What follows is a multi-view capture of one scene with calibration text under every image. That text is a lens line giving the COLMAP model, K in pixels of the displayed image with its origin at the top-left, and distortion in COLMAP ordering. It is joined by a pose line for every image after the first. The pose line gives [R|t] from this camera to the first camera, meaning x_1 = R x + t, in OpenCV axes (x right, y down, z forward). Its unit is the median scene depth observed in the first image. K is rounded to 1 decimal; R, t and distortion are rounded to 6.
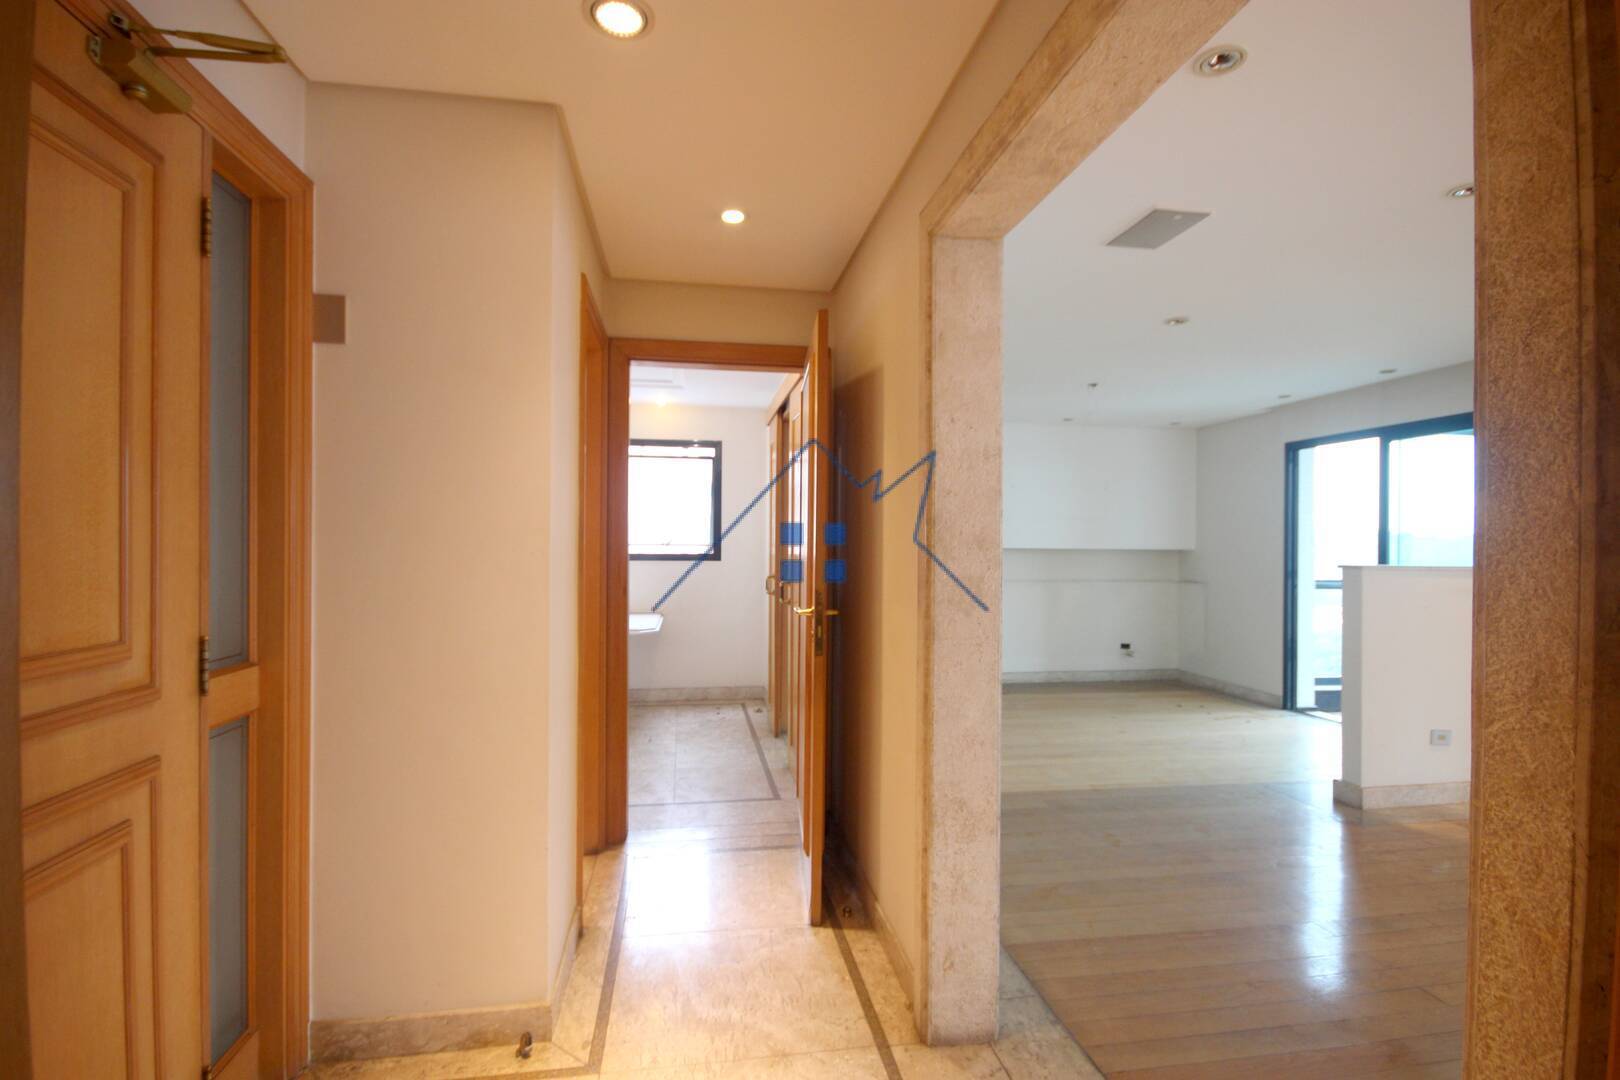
lens RADIAL K [[754.6, 0, 800.5], [0, 754.6, 546.1], [0, 0, 1]] dist [0.000119, -0.002470]
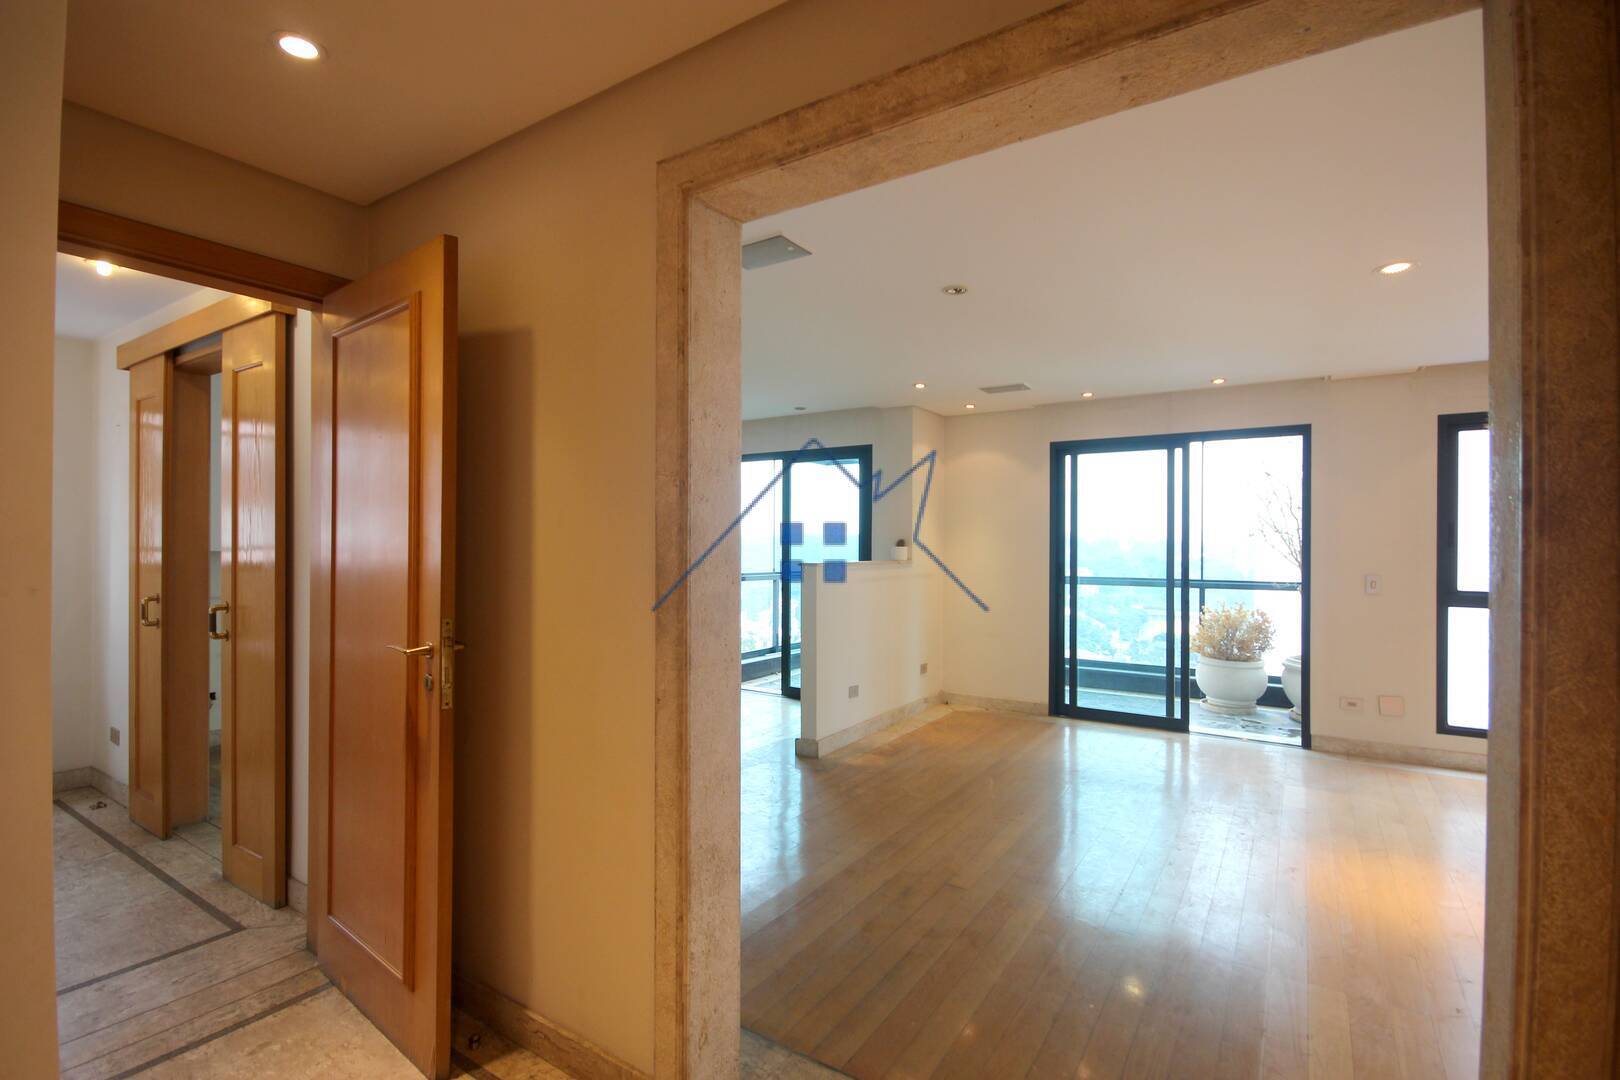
lens RADIAL K [[754.6, 0, 809.7], [0, 754.6, 544.1], [0, 0, 1]] dist [0.000119, -0.002470]
pose [[0.668208, -0.006098, 0.743949, -0.185842], [0.004169, 0.999981, 0.004452, -0.010637], [-0.743963, 0.000127, 0.668221, 0.166172]]
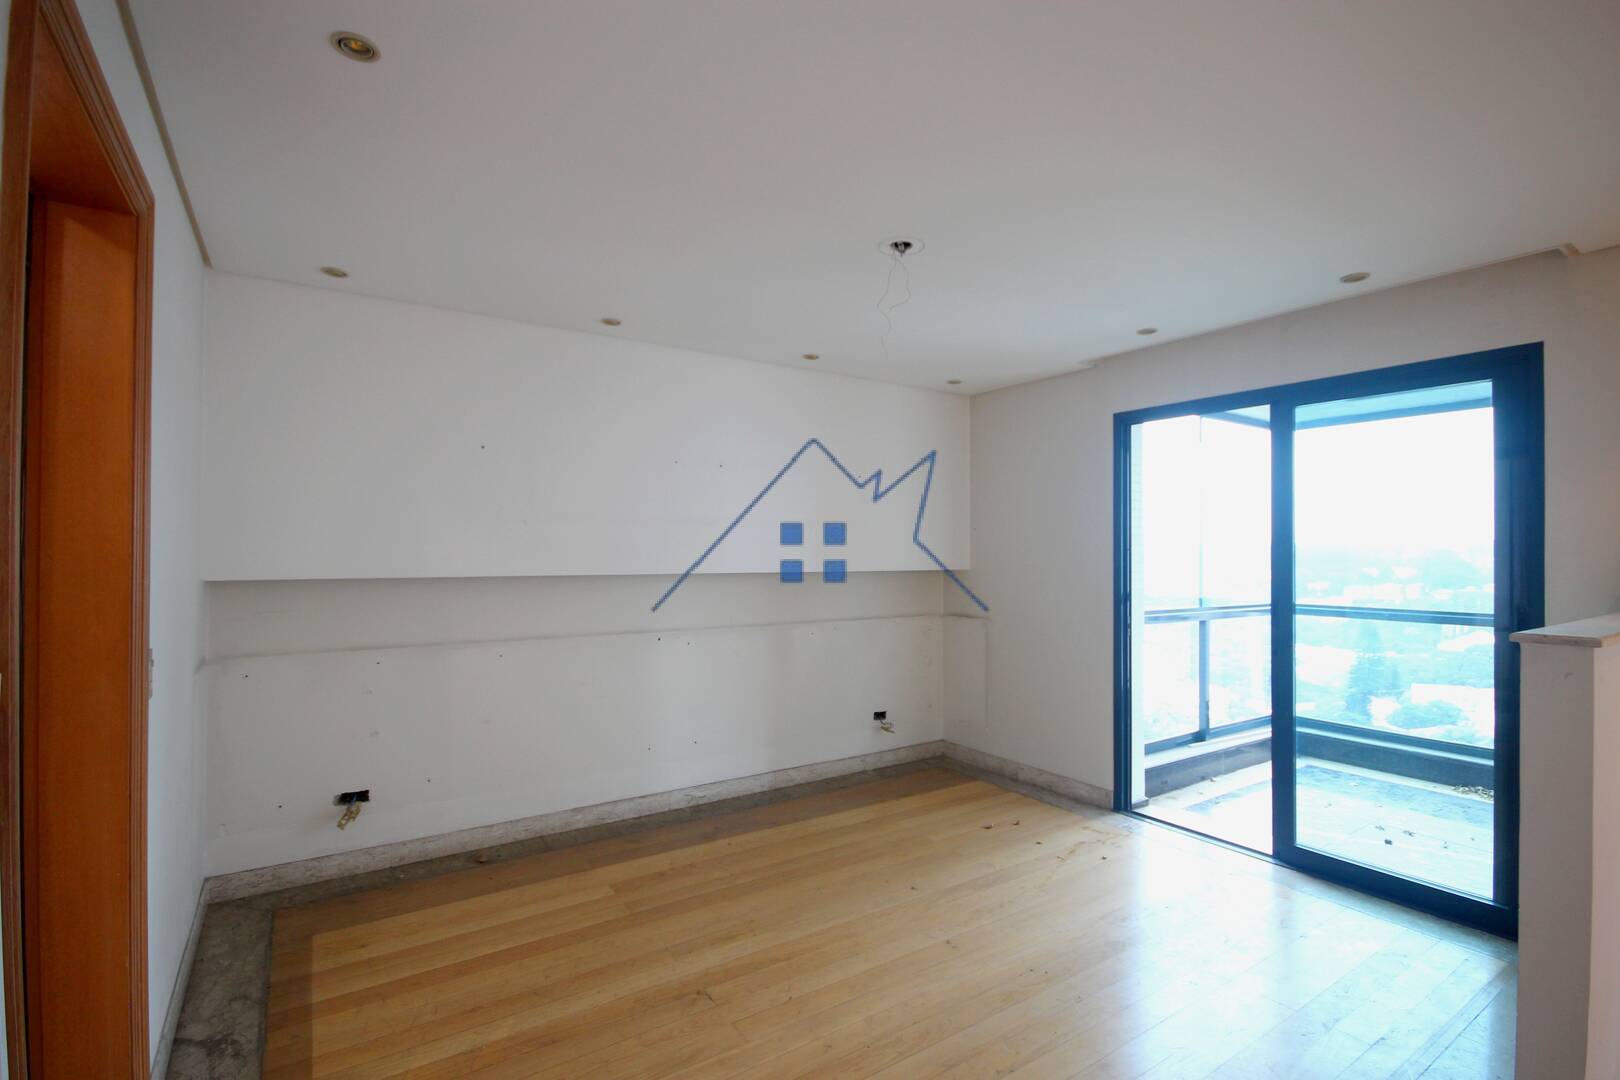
lens RADIAL K [[754.6, 0, 812.9], [0, 754.6, 544.1], [0, 0, 1]] dist [0.000119, -0.002470]
pose [[0.903072, -0.001678, 0.429487, 0.164675], [0.005819, 0.999948, -0.008328, -0.024415], [-0.429451, 0.010020, 0.903035, 0.760608]]
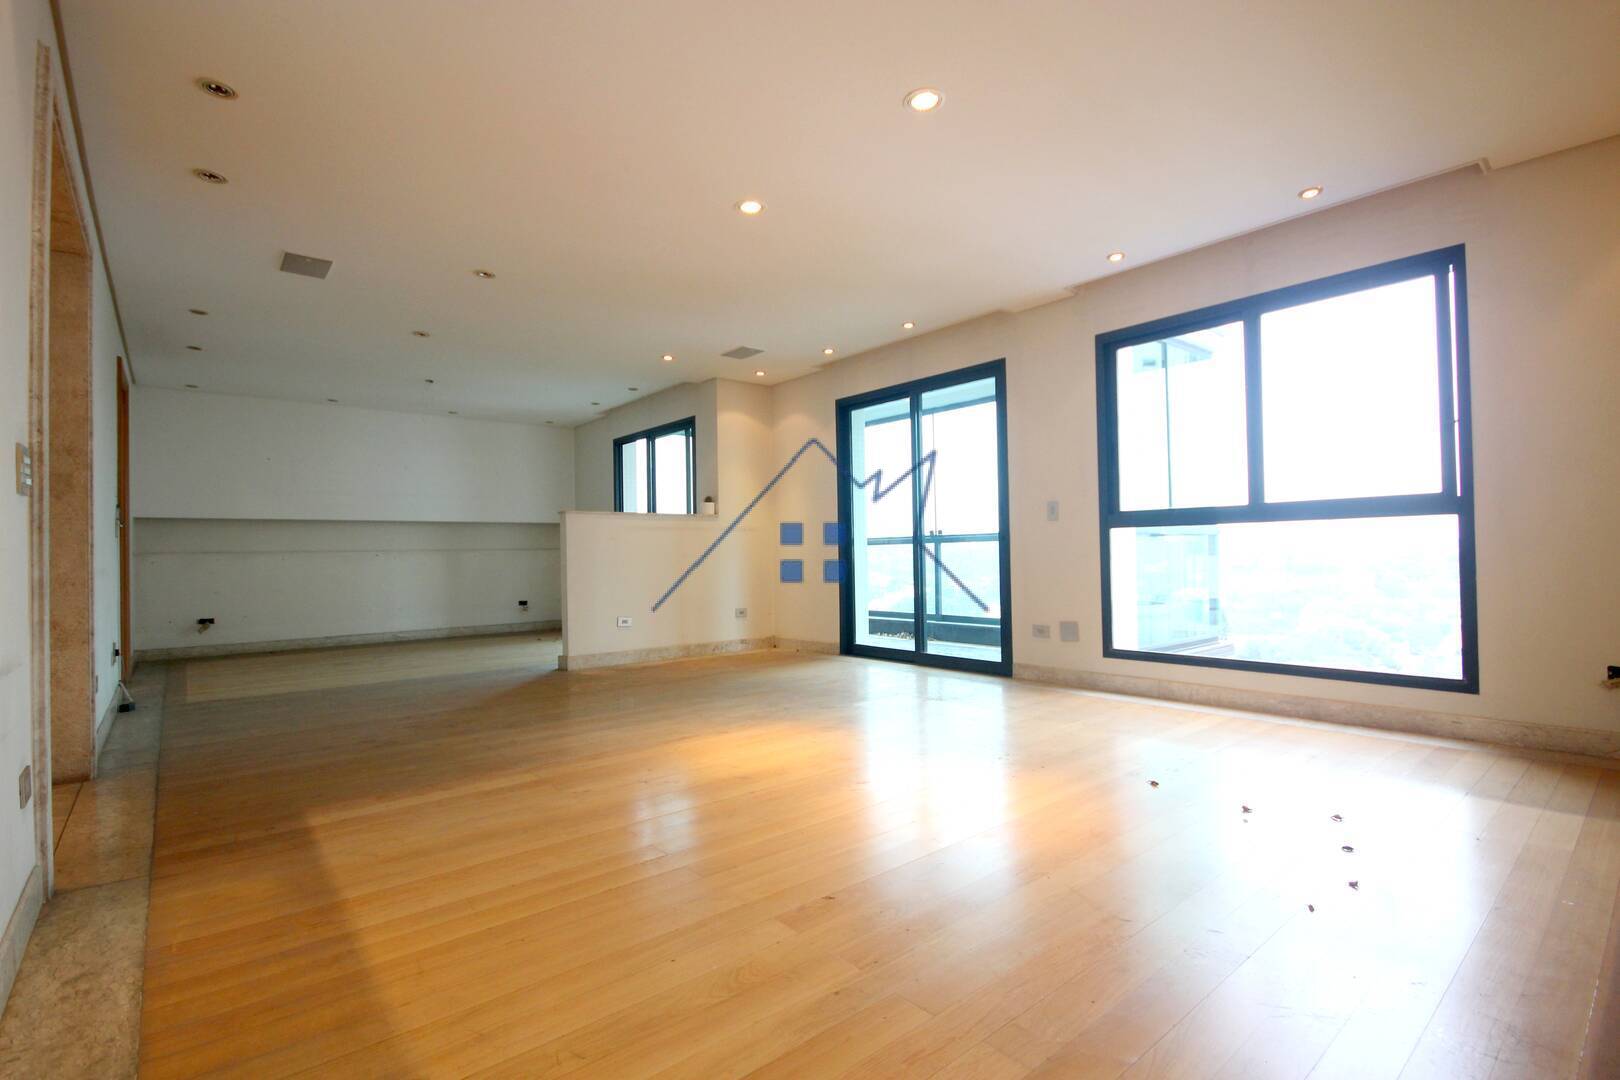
lens RADIAL K [[754.6, 0, 813.6], [0, 754.6, 544.1], [0, 0, 1]] dist [0.000119, -0.002470]
pose [[0.849101, -0.019341, 0.527876, 0.340981], [0.029429, 0.999509, -0.010715, 0.116047], [-0.527410, 0.024633, 0.849254, -0.510481]]
